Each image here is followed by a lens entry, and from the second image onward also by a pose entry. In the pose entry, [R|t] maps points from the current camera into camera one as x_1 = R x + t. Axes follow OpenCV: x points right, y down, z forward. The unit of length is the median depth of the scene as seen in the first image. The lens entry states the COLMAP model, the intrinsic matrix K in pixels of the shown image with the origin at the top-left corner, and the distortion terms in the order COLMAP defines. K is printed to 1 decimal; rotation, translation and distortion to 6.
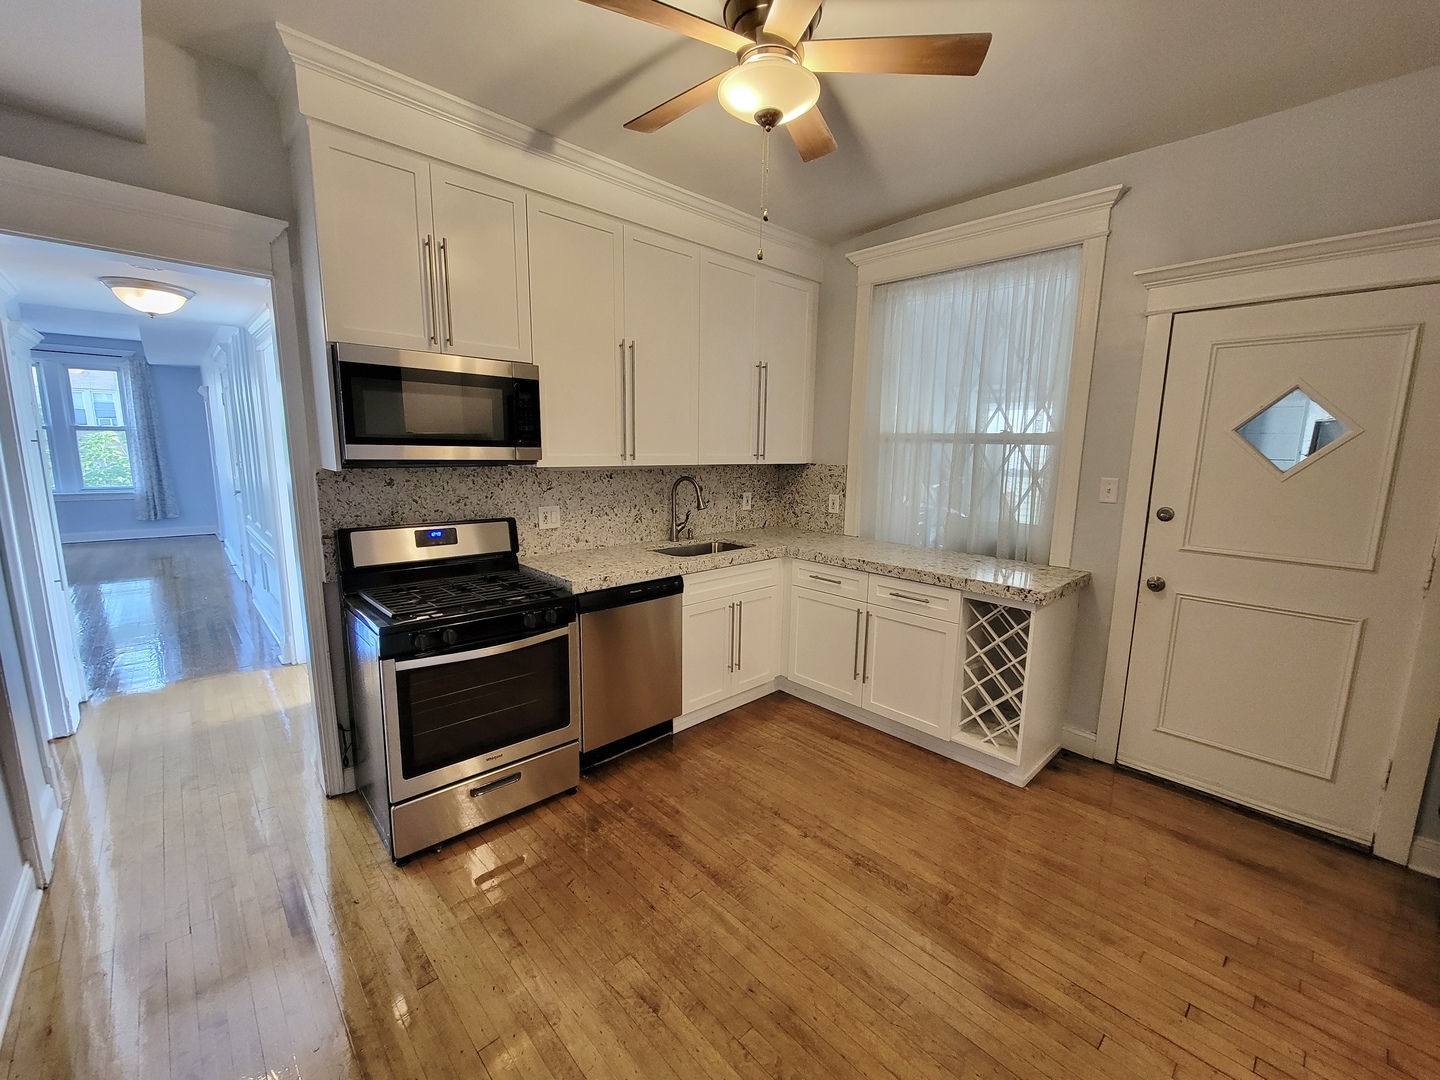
lens RADIAL K [[592.7, 0, 718.2], [0, 592.7, 539.5], [0, 0, 1]] dist [-0.000700, 0.000110]
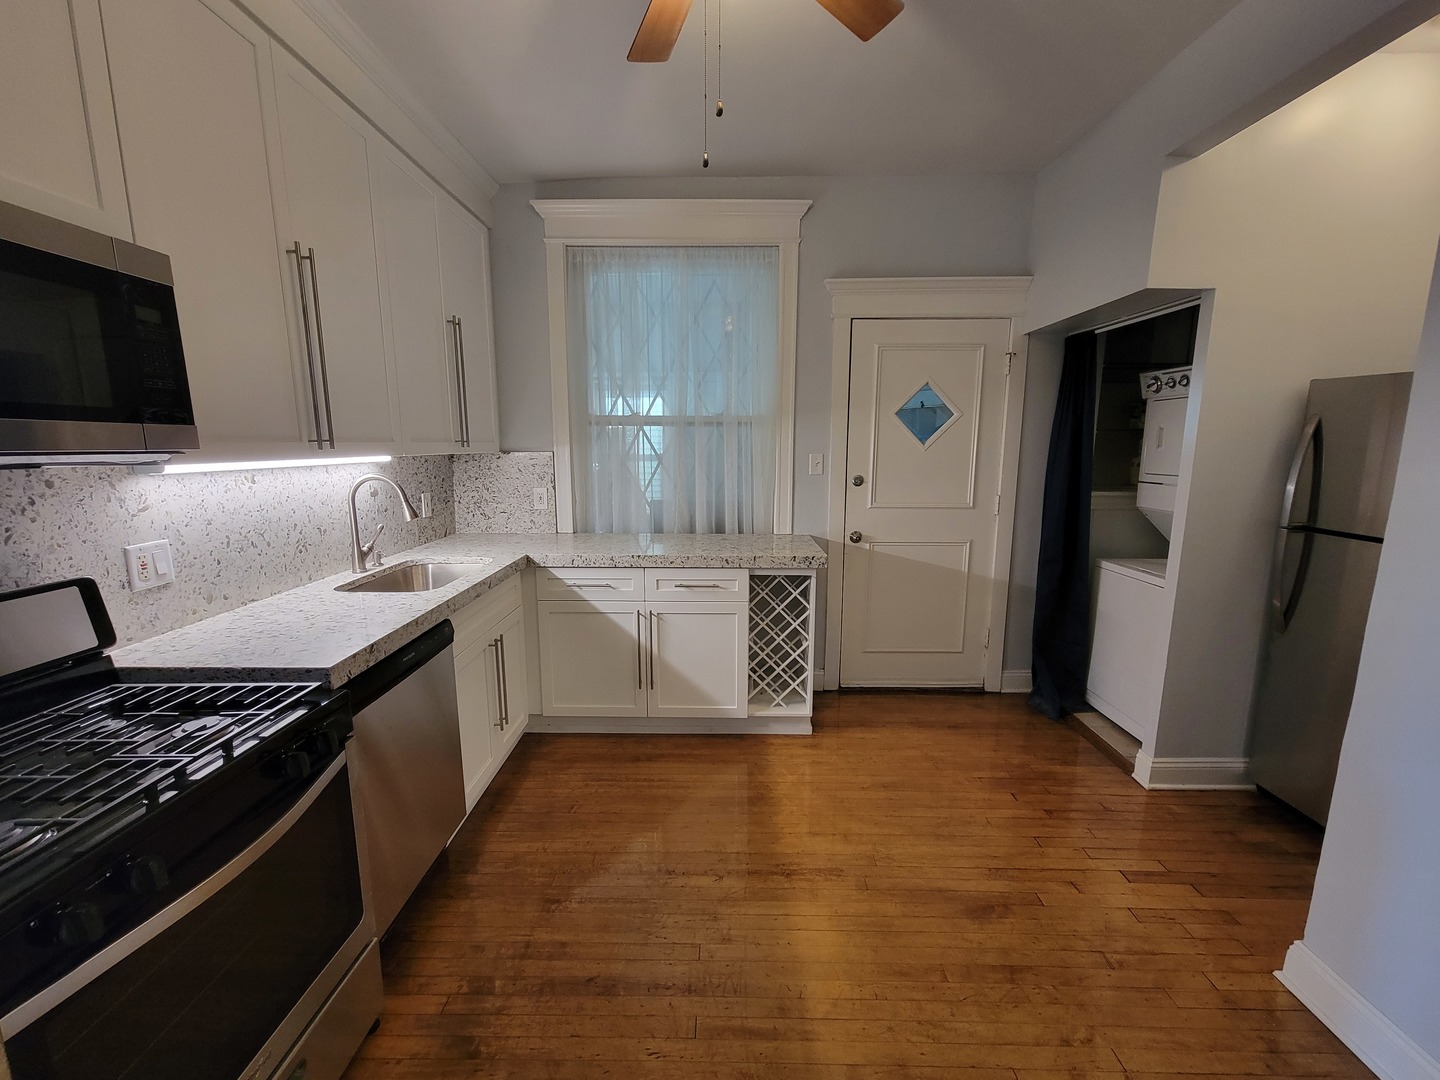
lens RADIAL K [[592.7, 0, 718.2], [0, 592.7, 539.5], [0, 0, 1]] dist [-0.000700, 0.000110]
pose [[0.695679, -0.132488, 0.706030, -0.344319], [0.124140, 0.990231, 0.063498, -0.035056], [-0.707545, 0.043473, 0.705330, 0.325736]]
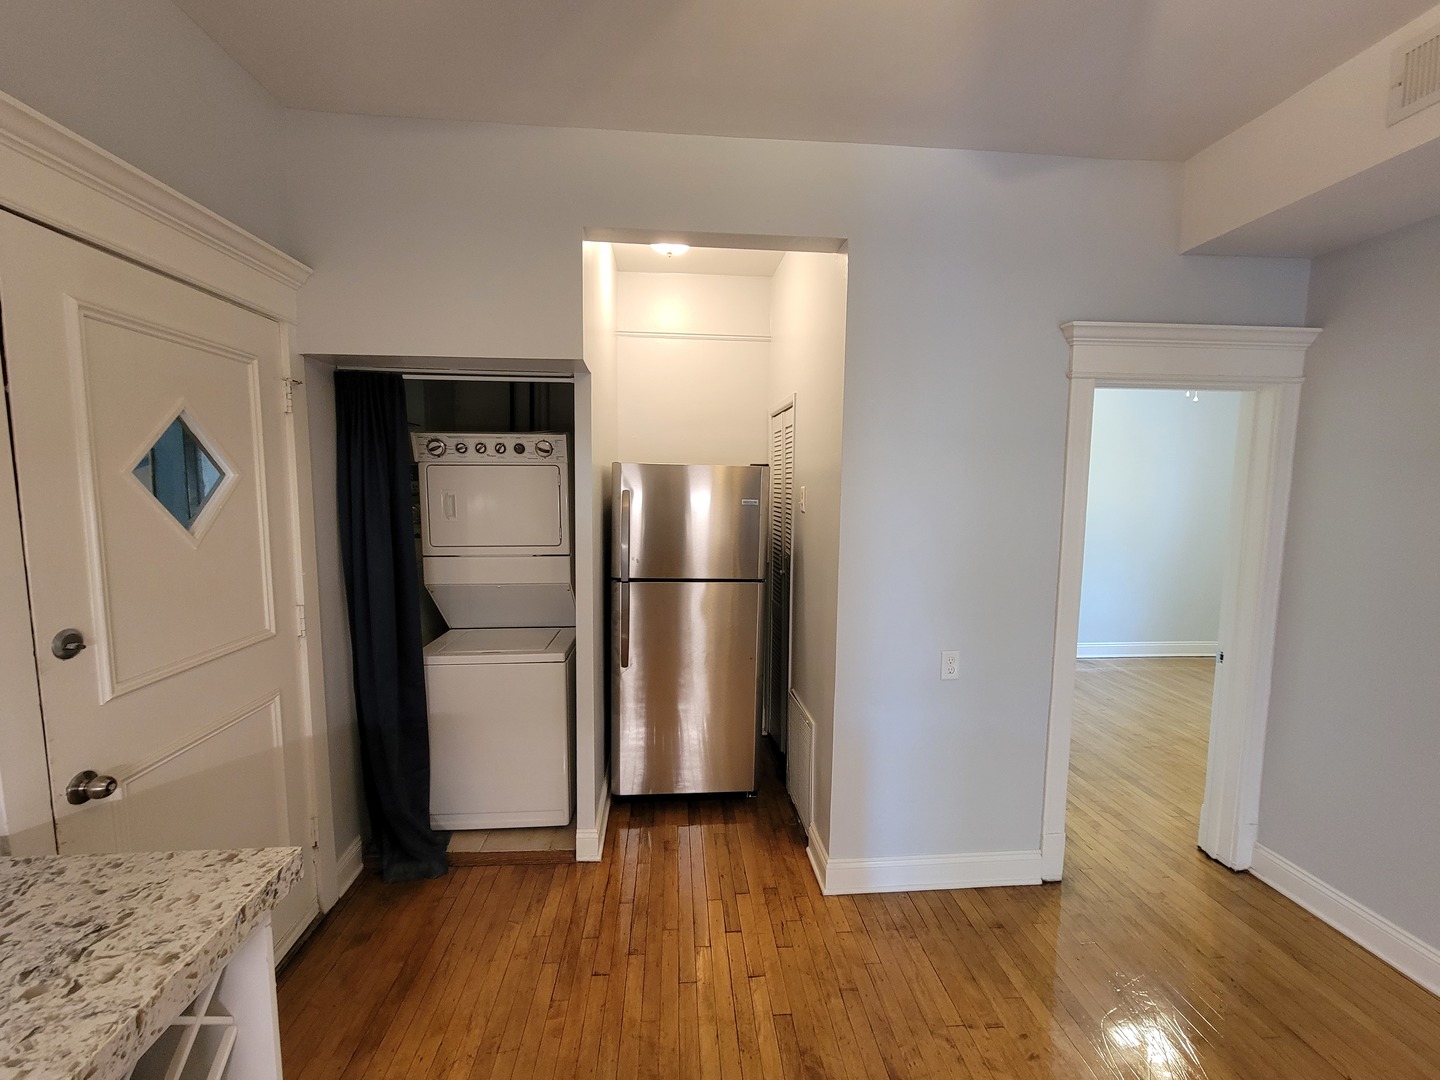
lens RADIAL K [[592.7, 0, 718.2], [0, 592.7, 539.5], [0, 0, 1]] dist [-0.000700, 0.000110]
pose [[-0.788092, -0.072427, 0.611281, 0.058179], [0.085732, 0.970460, 0.225514, -0.183289], [-0.609558, 0.230132, -0.758603, 1.011234]]
